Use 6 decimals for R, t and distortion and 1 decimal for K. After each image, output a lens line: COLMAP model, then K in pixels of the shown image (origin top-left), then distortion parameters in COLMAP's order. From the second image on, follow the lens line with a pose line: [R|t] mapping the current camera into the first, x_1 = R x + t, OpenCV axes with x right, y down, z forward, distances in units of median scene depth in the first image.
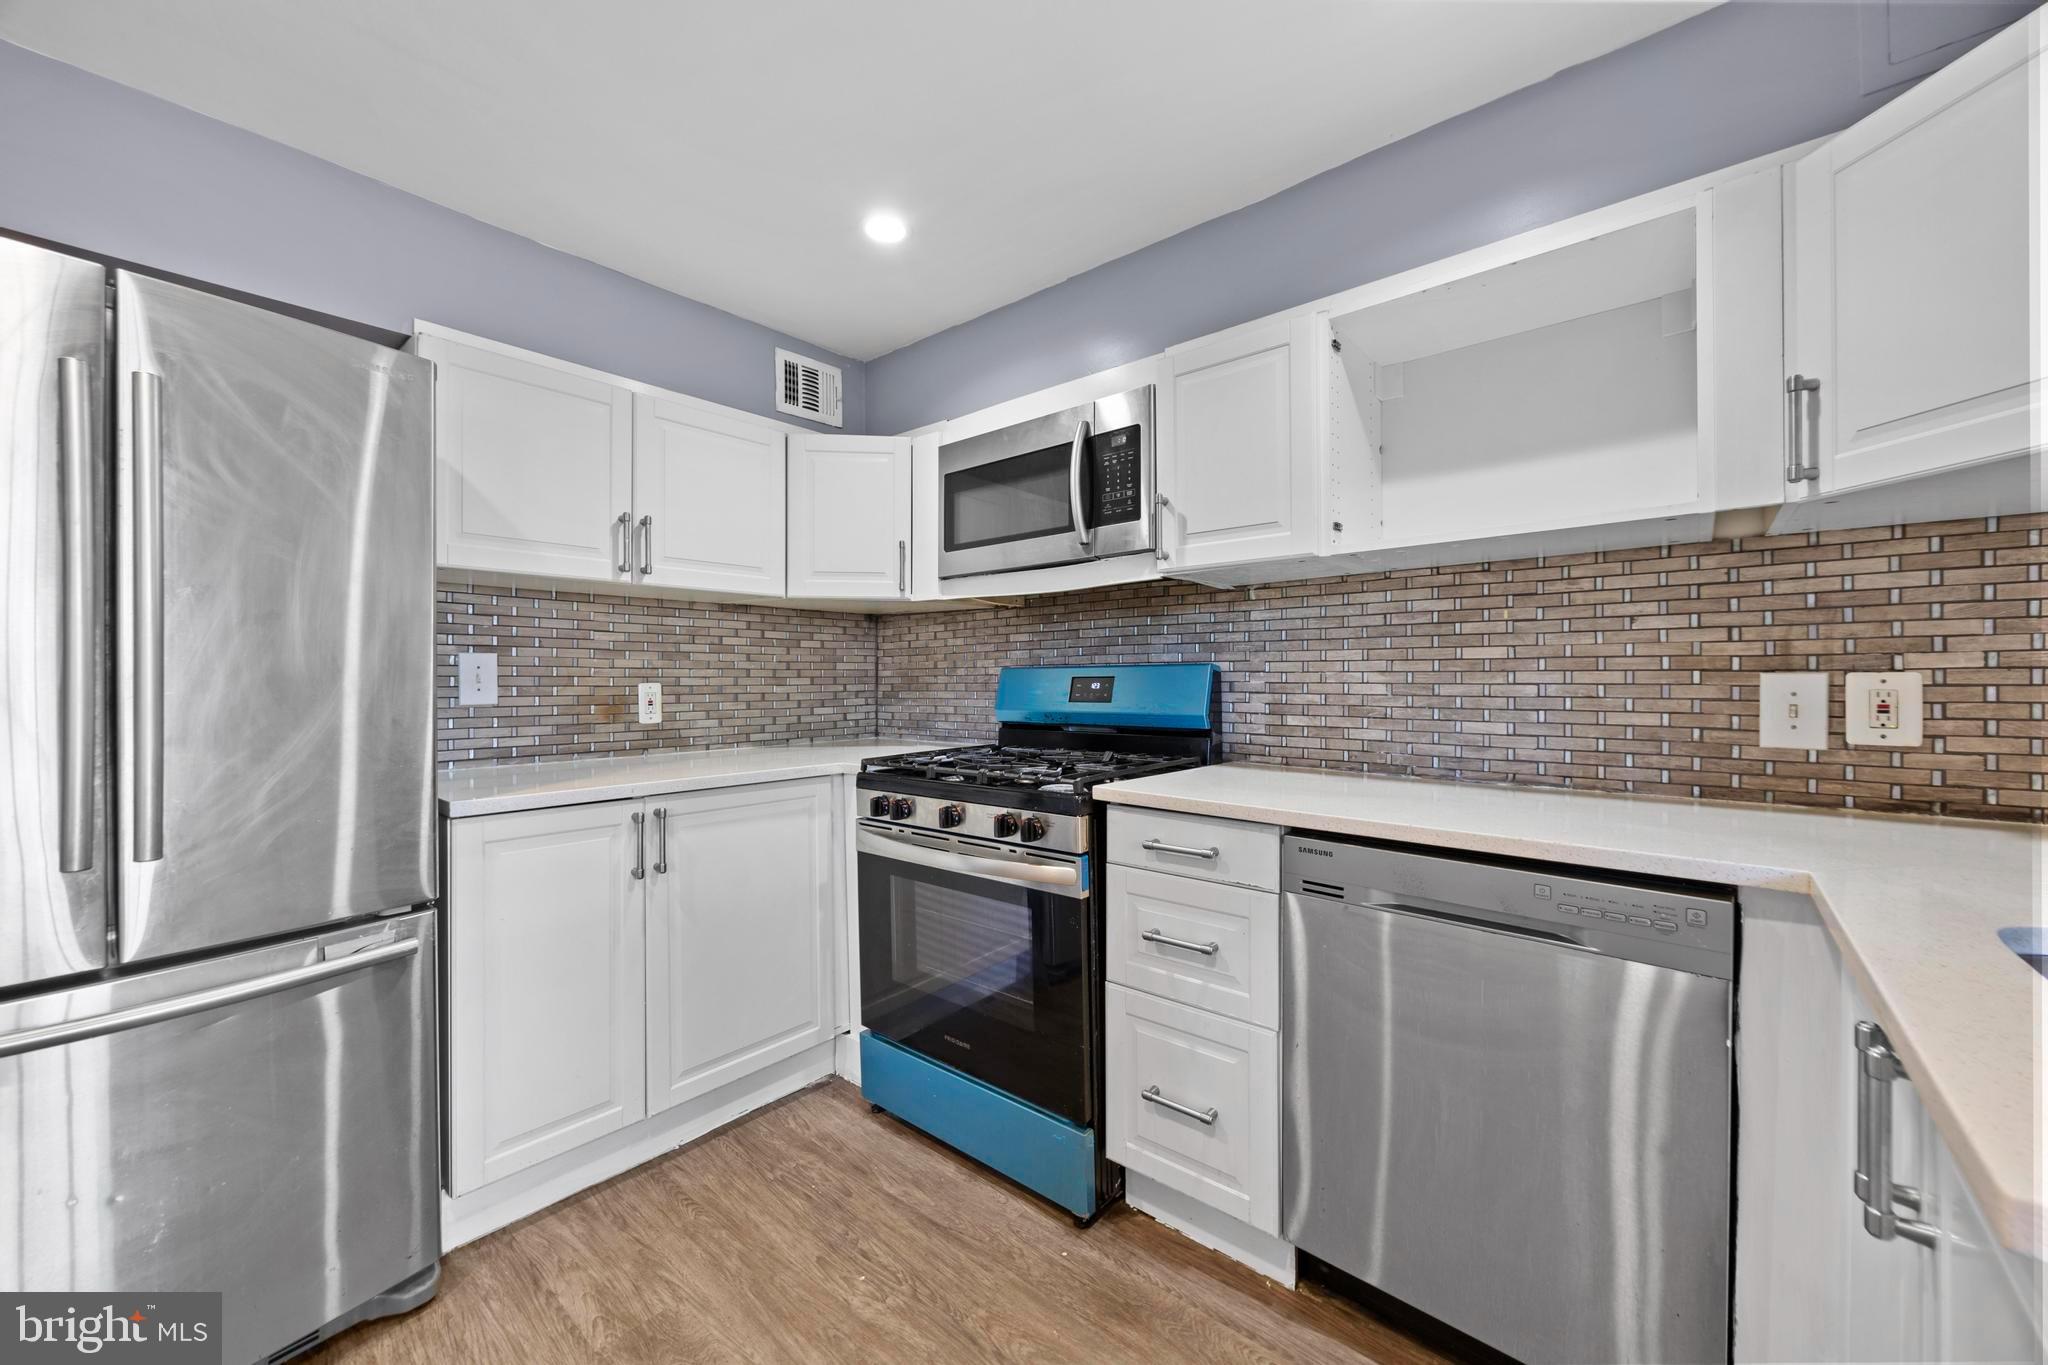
lens RADIAL K [[776.9, 0, 1020.3], [0, 776.9, 682.4], [0, 0, 1]] dist [-0.004471, 0.000588]
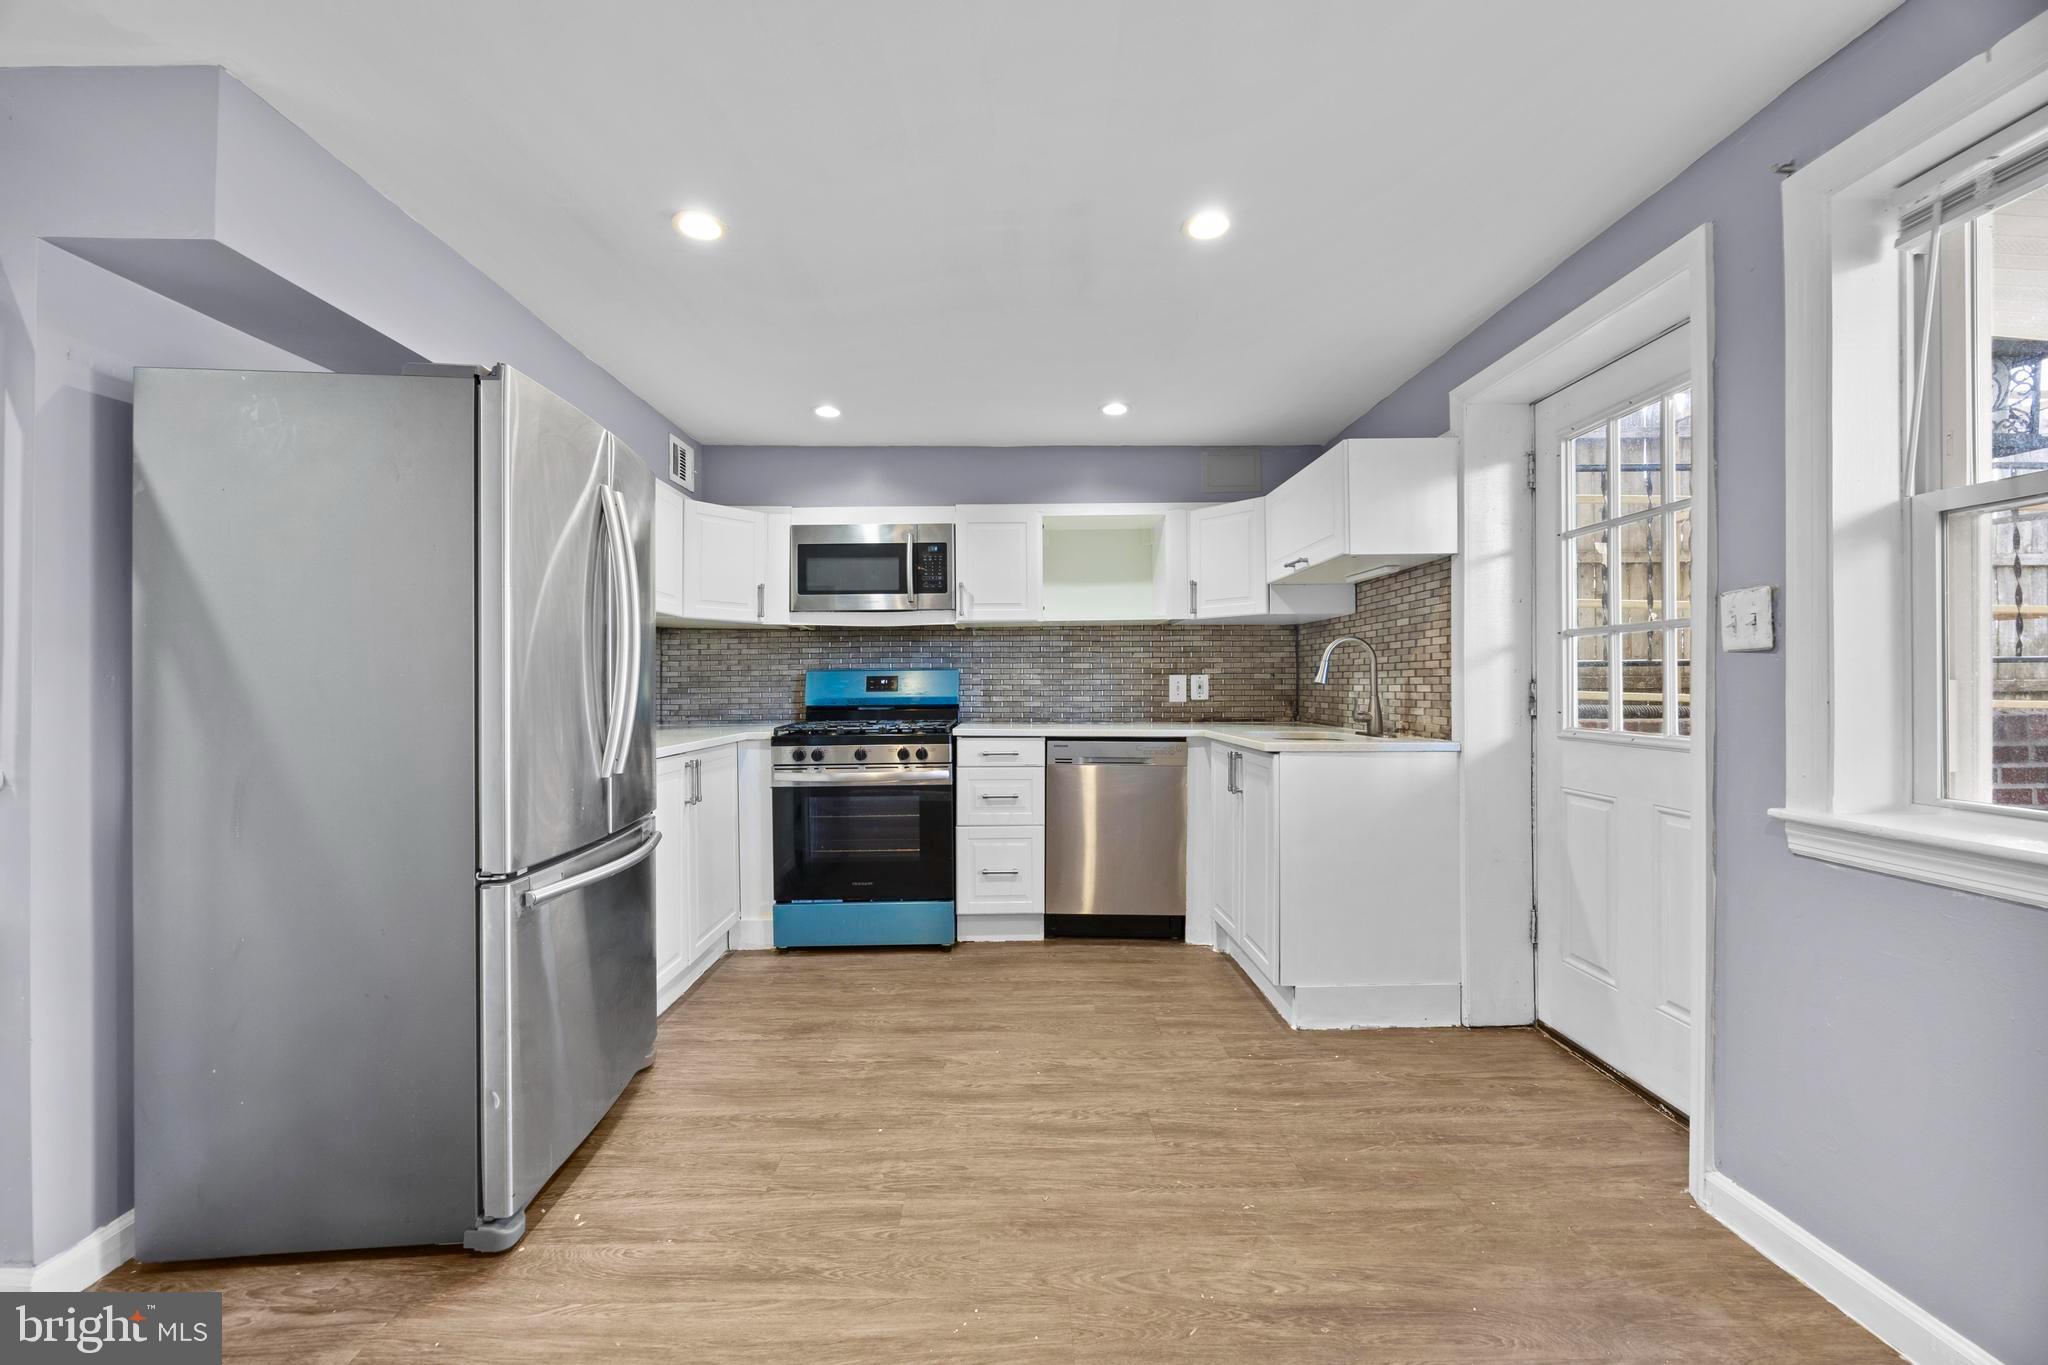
lens RADIAL K [[775.7, 0, 1014.5], [0, 775.7, 685.3], [0, 0, 1]] dist [-0.004642, 0.000242]
pose [[0.751406, 0.001002, 0.659839, -0.986549], [0.005590, 0.999953, -0.007884, 0.033690], [-0.659816, 0.009612, 0.751366, -0.546157]]
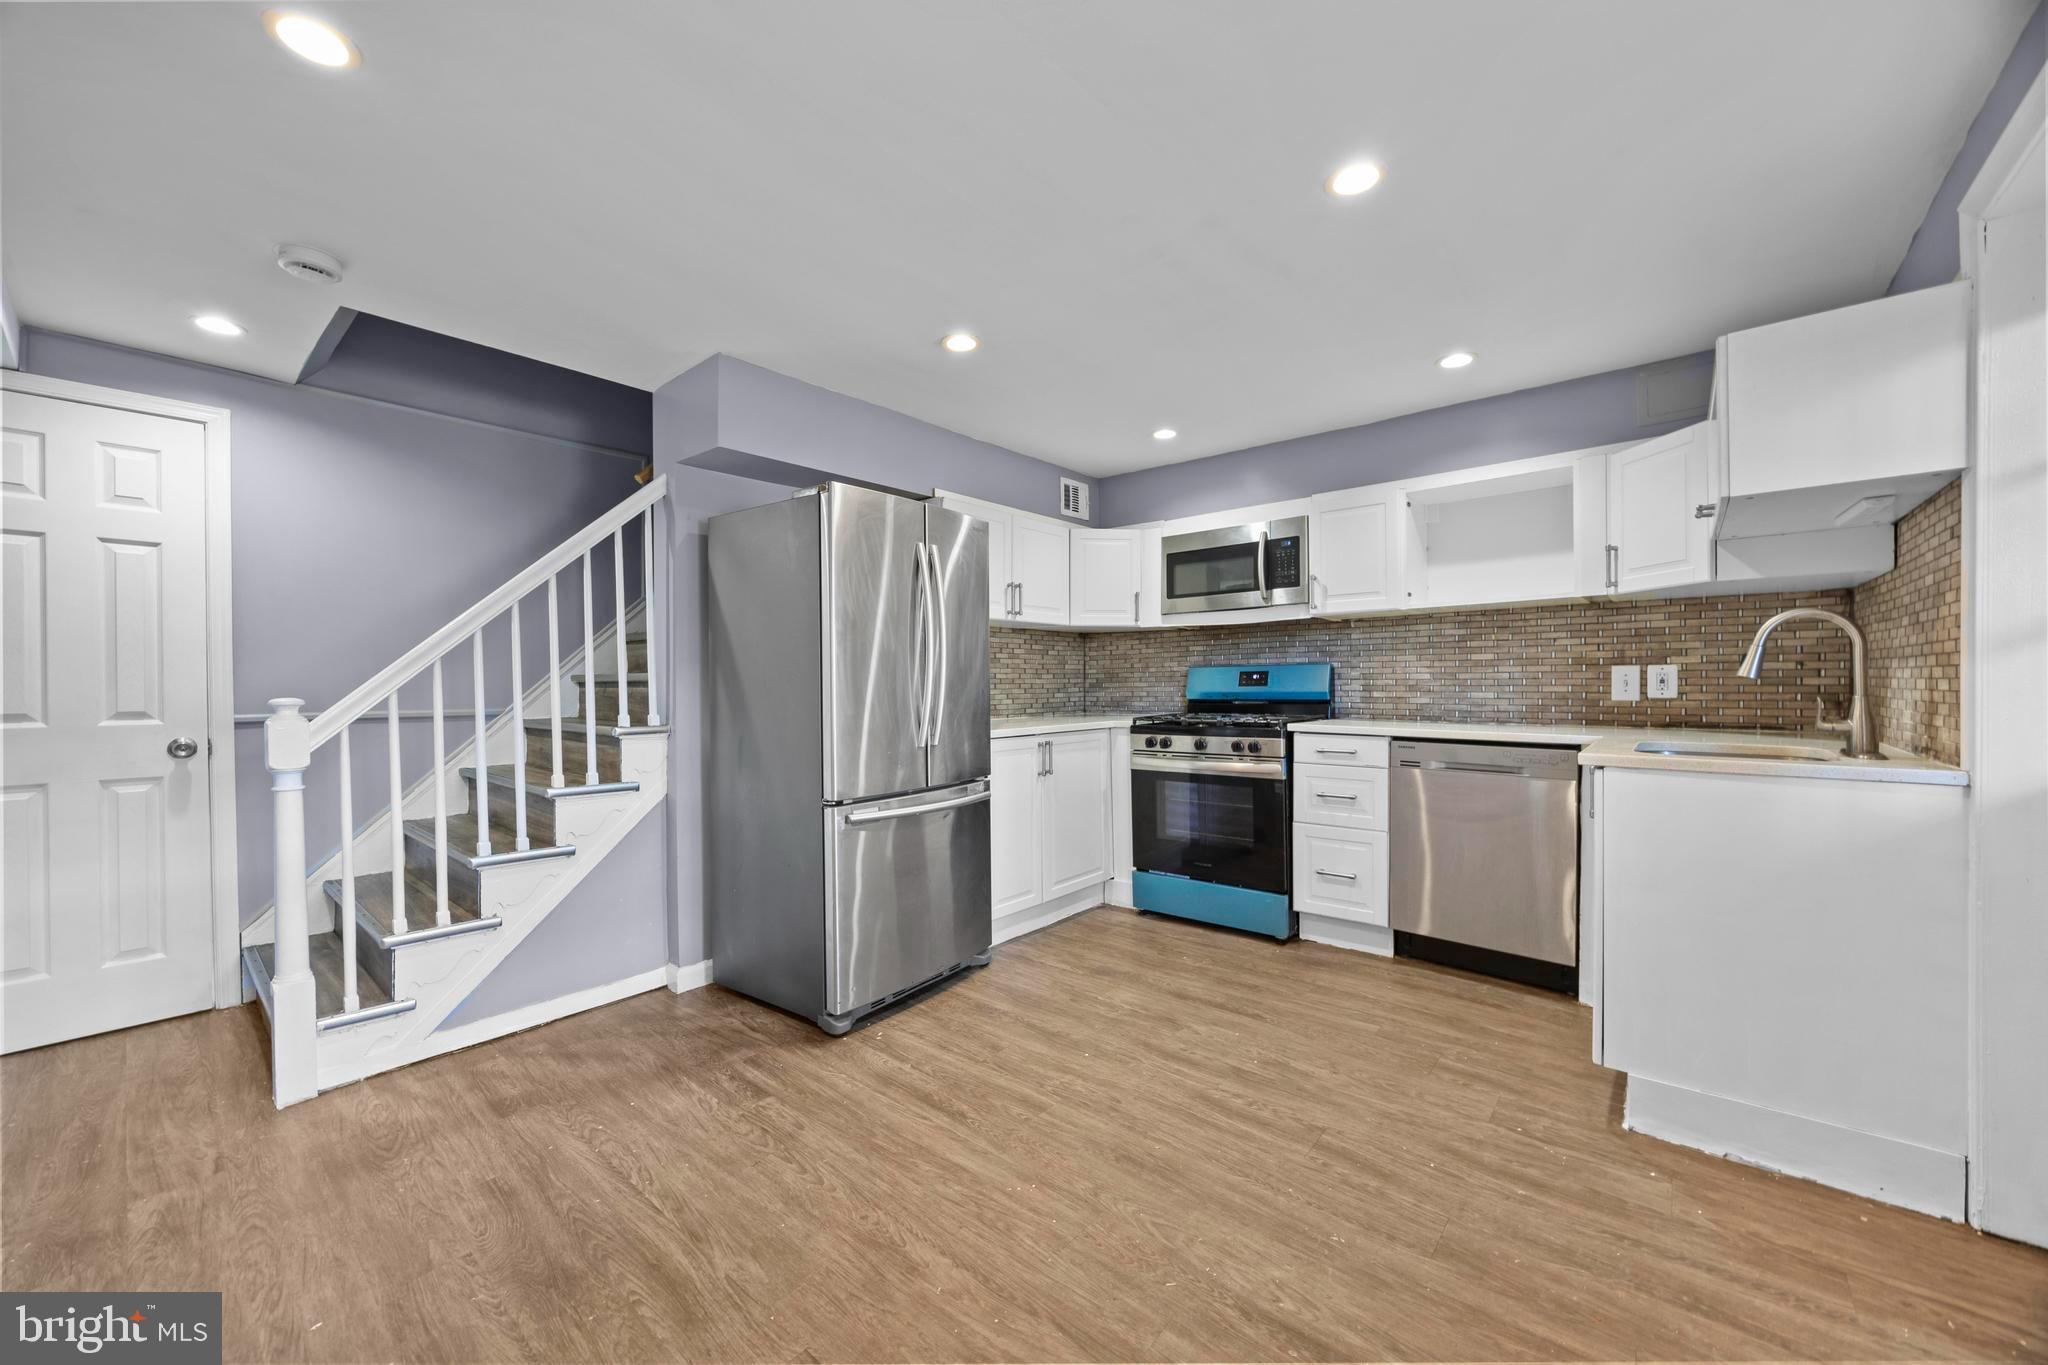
lens RADIAL K [[770.3, 0, 1017.0], [0, 770.3, 690.2], [0, 0, 1]] dist [-0.002755, -0.000099]
pose [[0.999990, -0.004148, -0.001877, -0.533896], [0.004156, 0.999981, 0.004510, 0.030474], [0.001858, -0.004517, 0.999988, -0.880331]]
